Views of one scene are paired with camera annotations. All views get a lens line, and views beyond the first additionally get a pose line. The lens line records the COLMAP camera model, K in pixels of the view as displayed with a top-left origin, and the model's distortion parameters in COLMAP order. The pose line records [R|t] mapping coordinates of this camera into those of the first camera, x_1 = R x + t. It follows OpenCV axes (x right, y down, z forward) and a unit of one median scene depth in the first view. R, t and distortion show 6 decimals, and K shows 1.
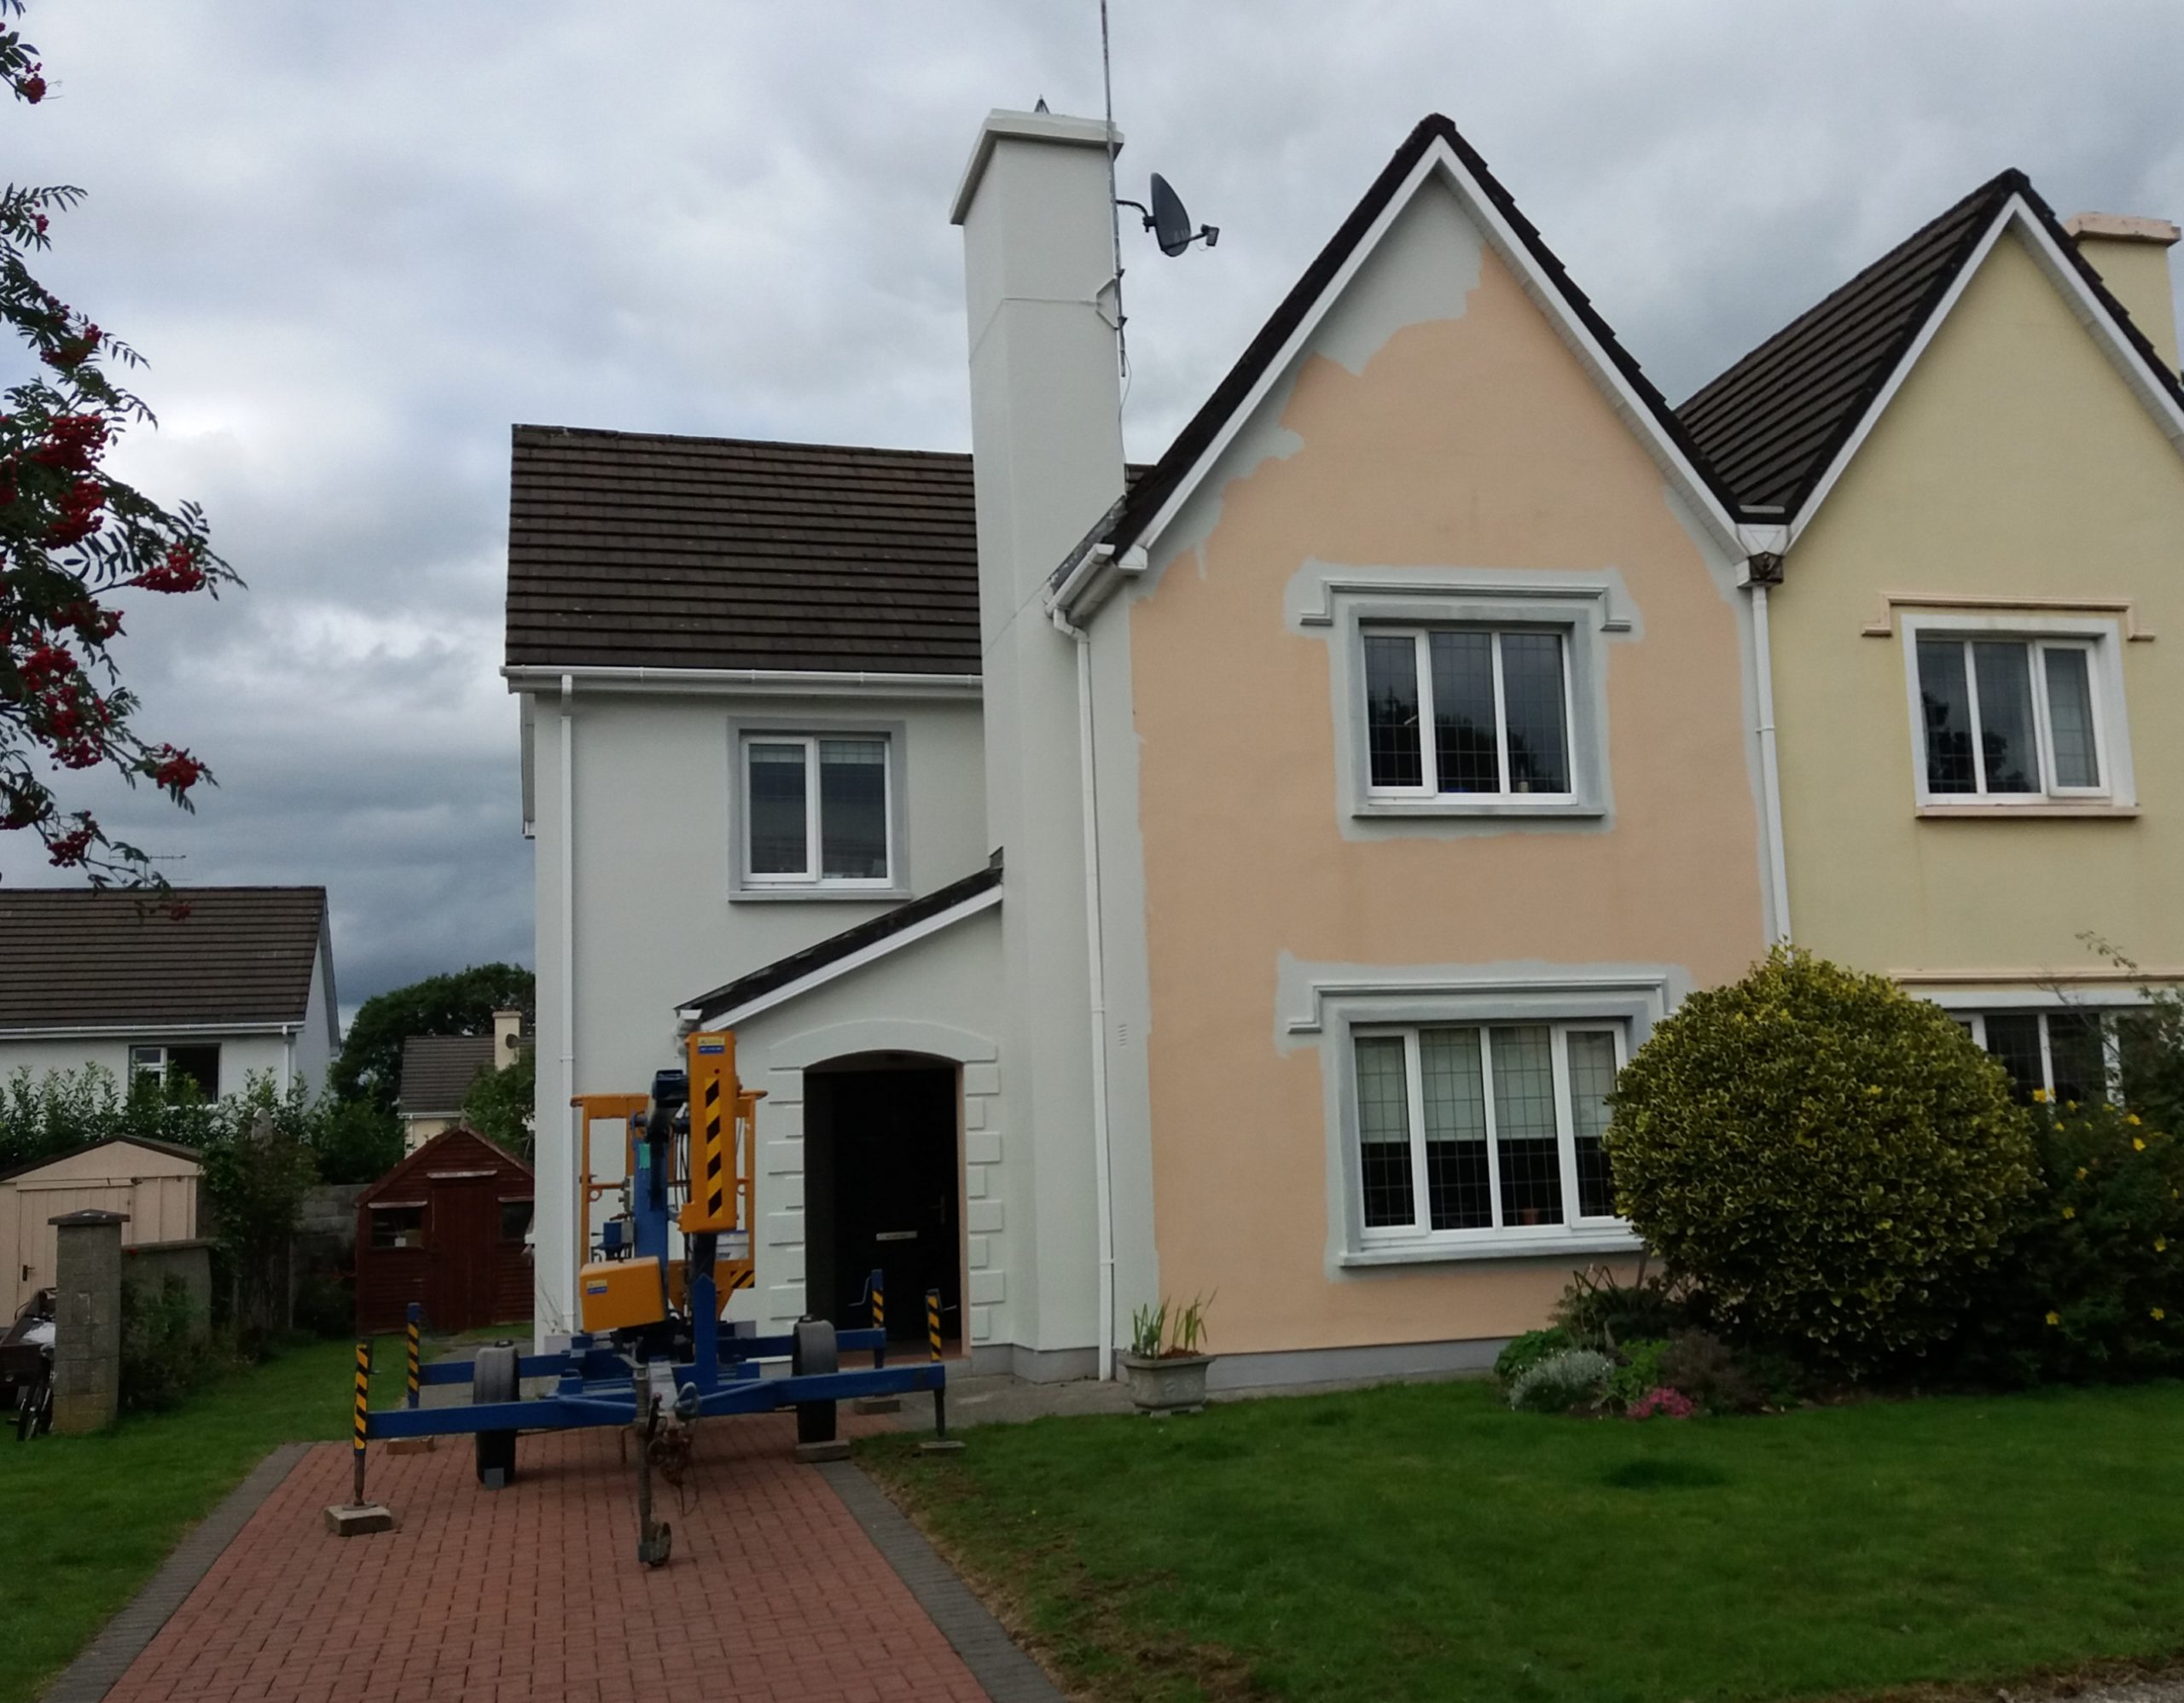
lens RADIAL K [[2274.6, 0, 1249.3], [0, 2274.6, 876.9], [0, 0, 1]] dist [0.063555, 0.000000]
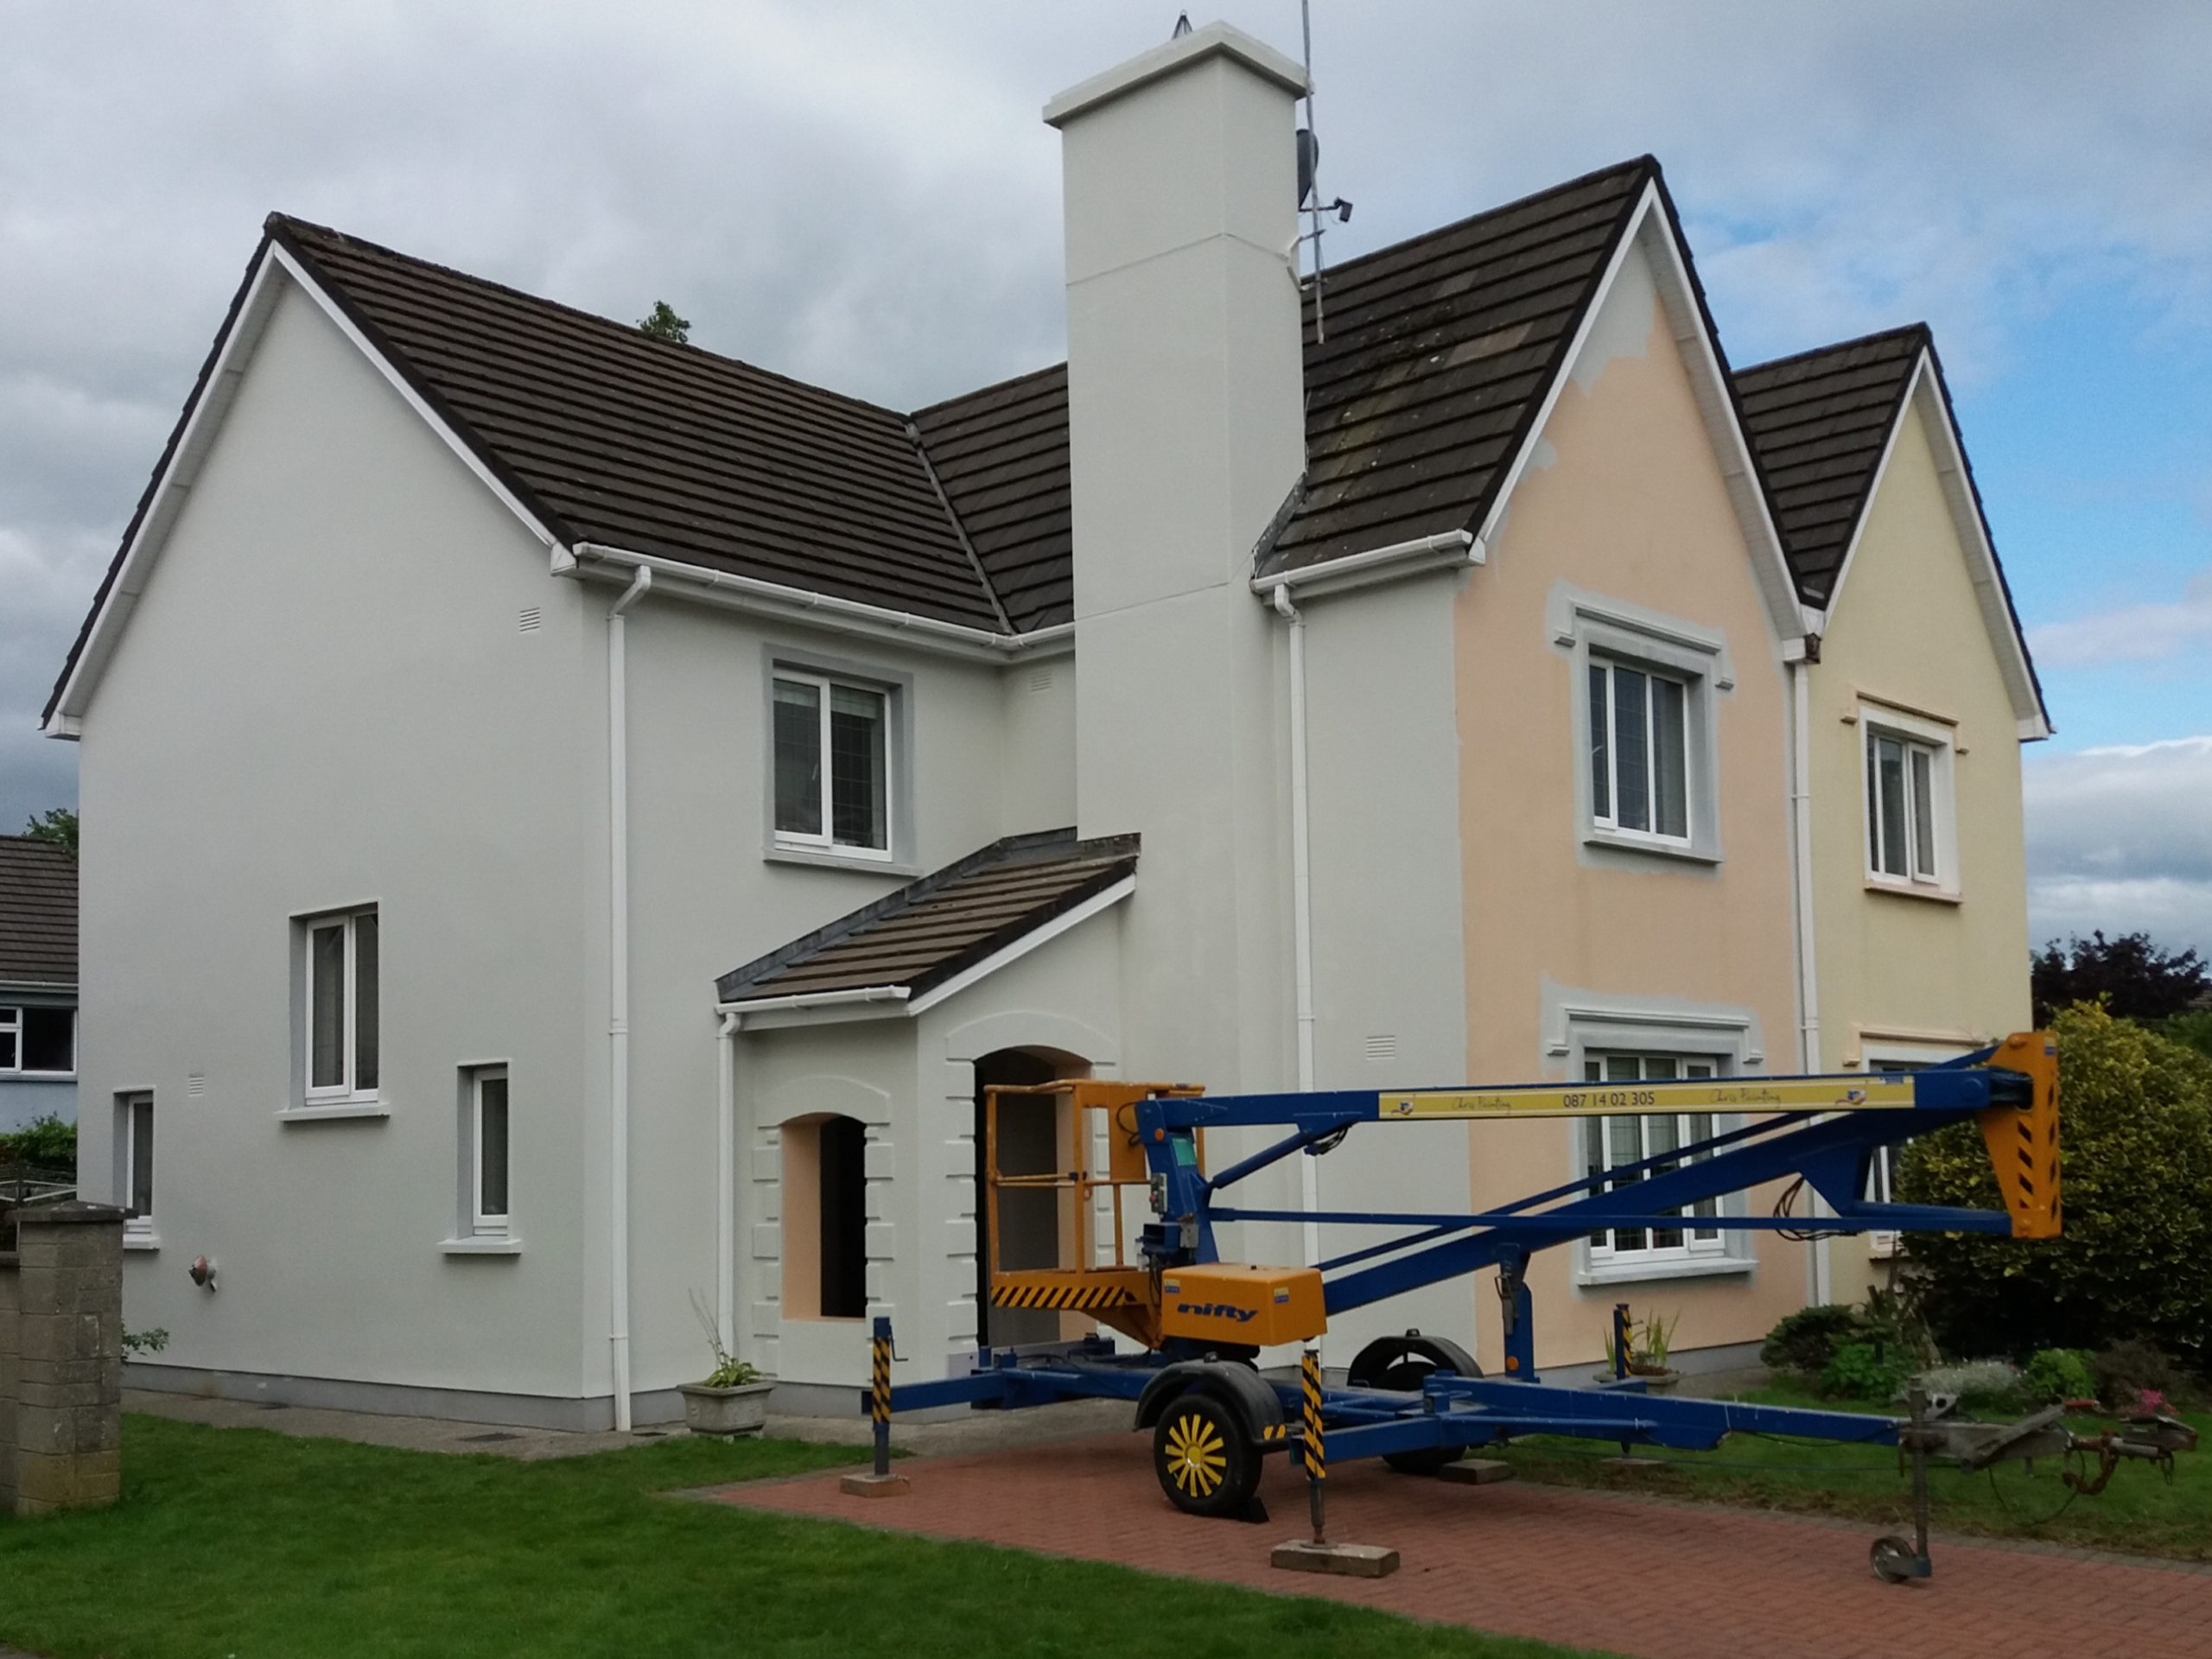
lens RADIAL K [[2304.1, 0, 1119.5], [0, 2304.1, 1010.7], [0, 0, 1]] dist [0.081370, 0.000000]
pose [[0.855951, 0.062886, 0.513219, -0.607246], [-0.085782, 0.996092, 0.021016, 0.041112], [-0.509892, -0.062014, 0.858000, 0.205068]]
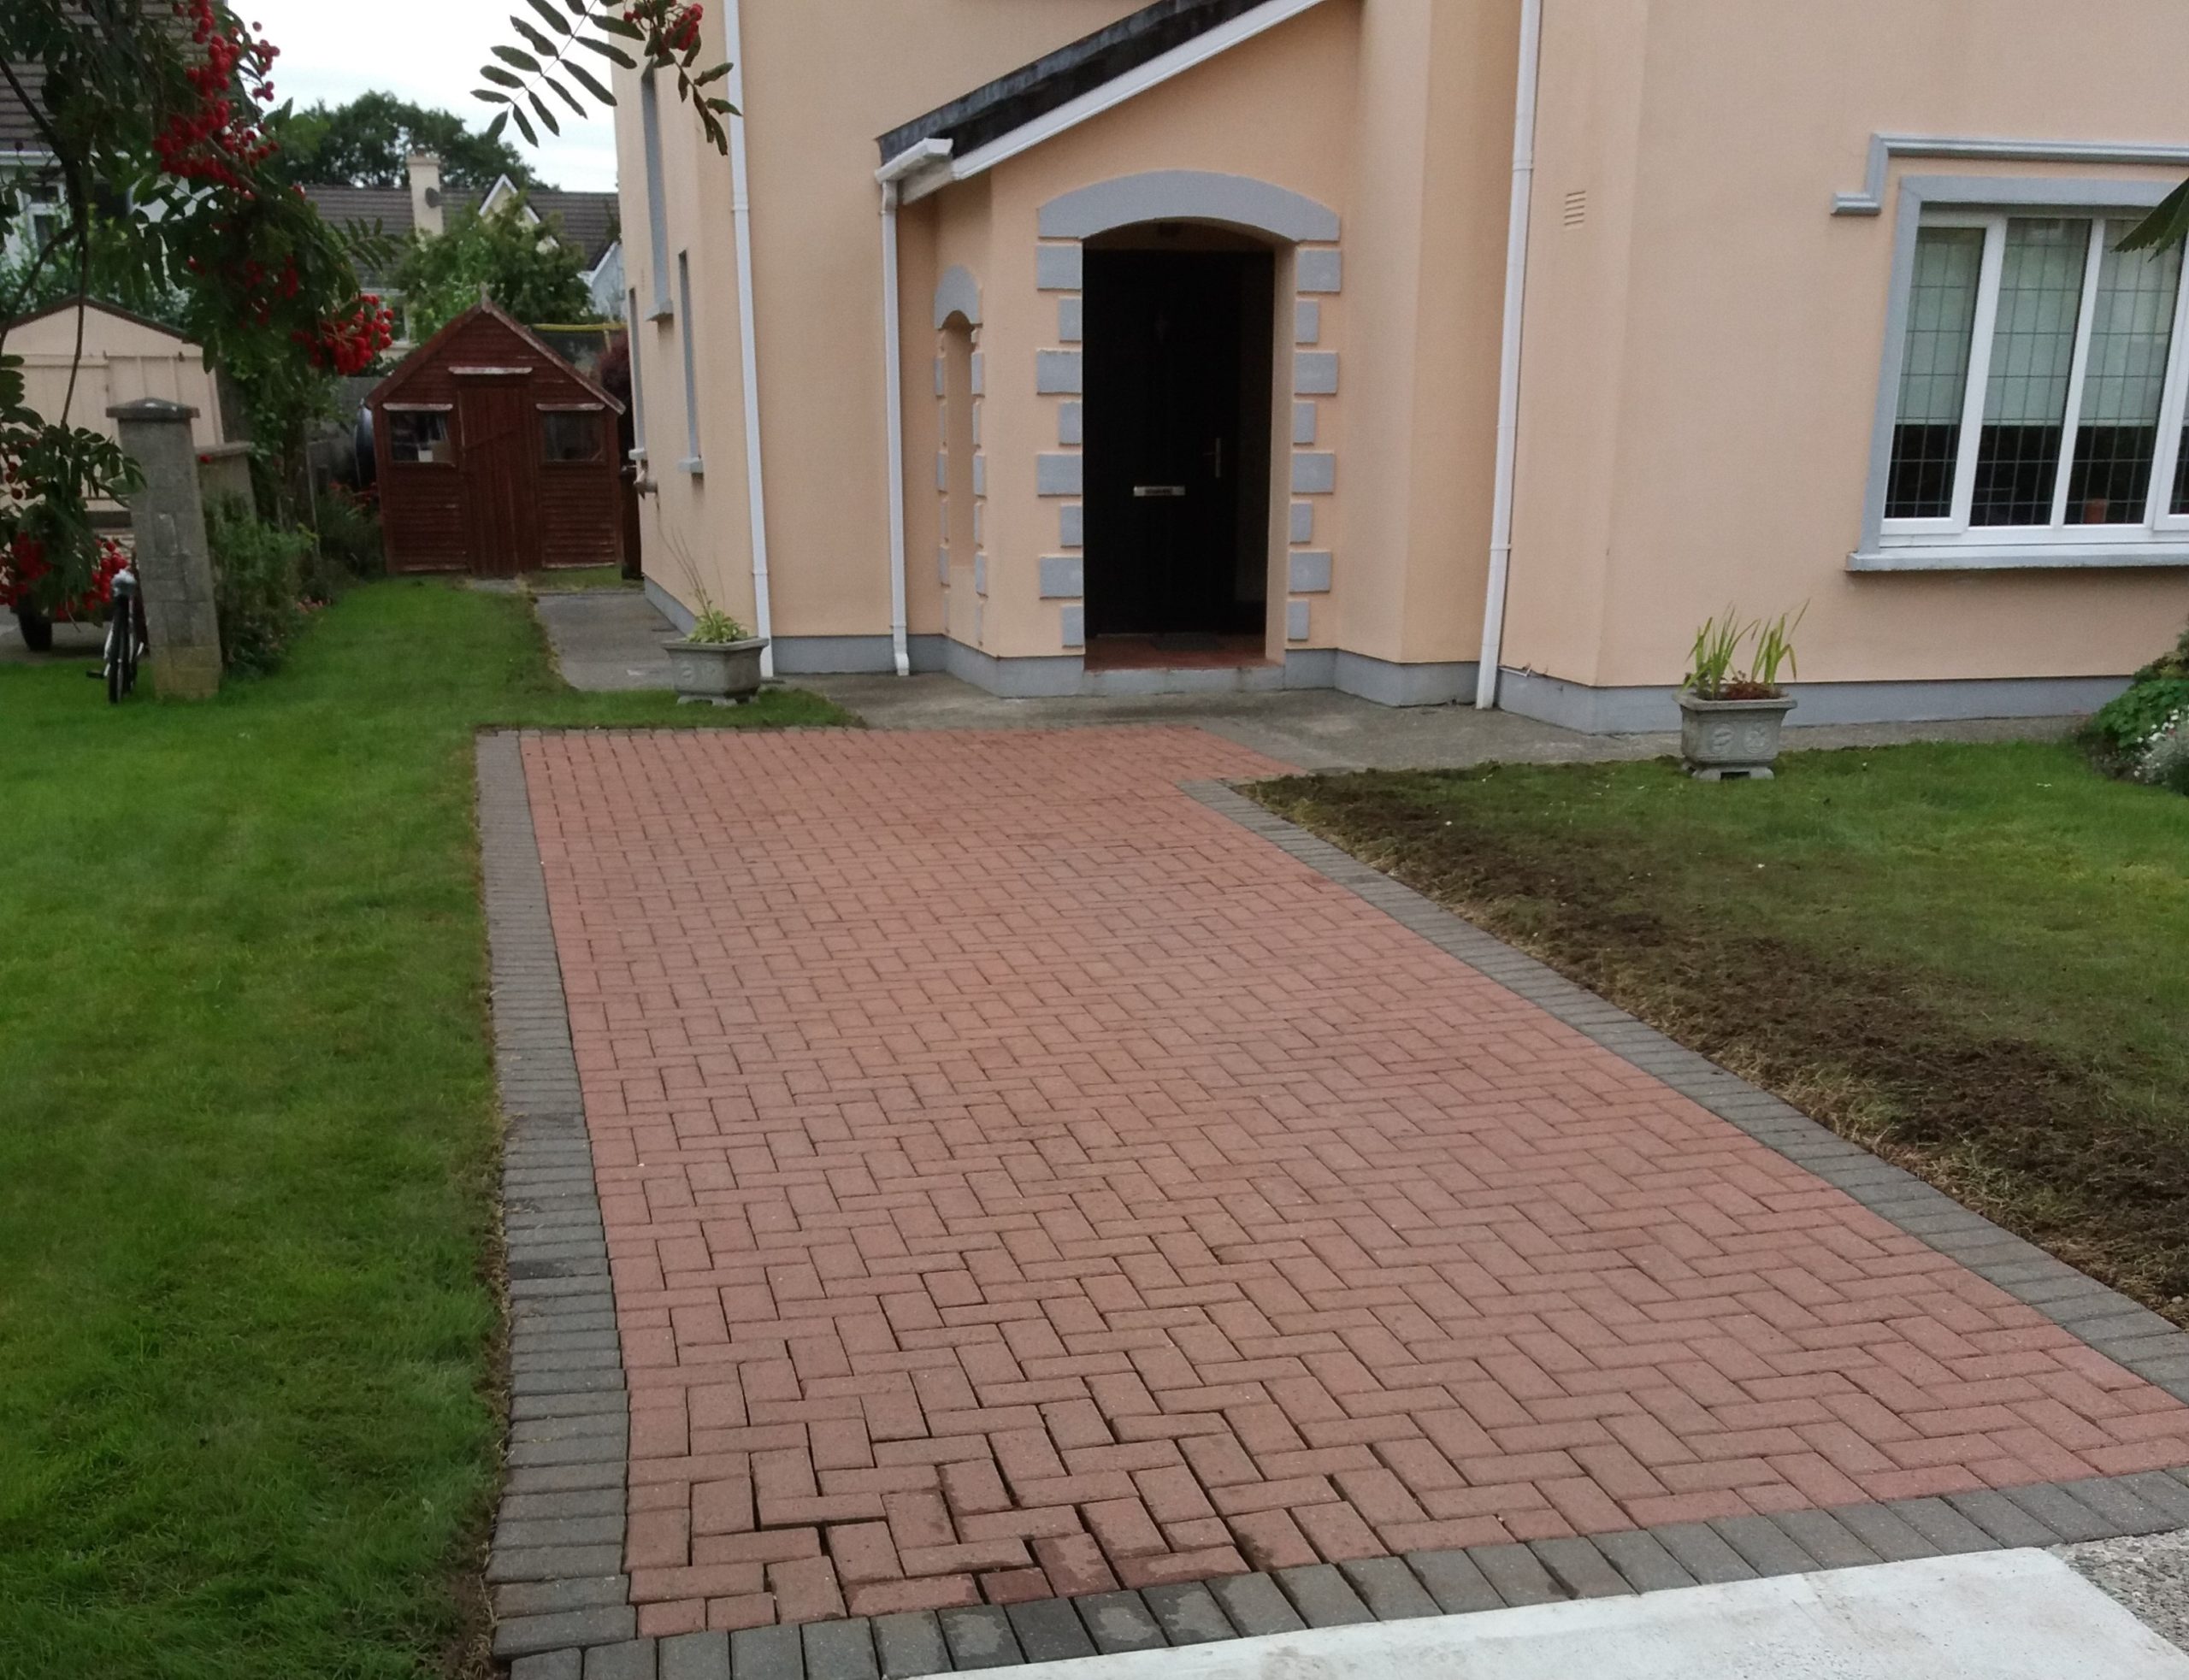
lens RADIAL K [[2464.9, 0, 1087.0], [0, 2464.9, 1457.9], [0, 0, 1]] dist [0.003852, 0.000000]
pose [[0.997386, 0.062758, -0.035824, -0.142649], [-0.036014, 0.861484, 0.506506, 0.021097], [0.062649, -0.503892, 0.861492, 0.137775]]
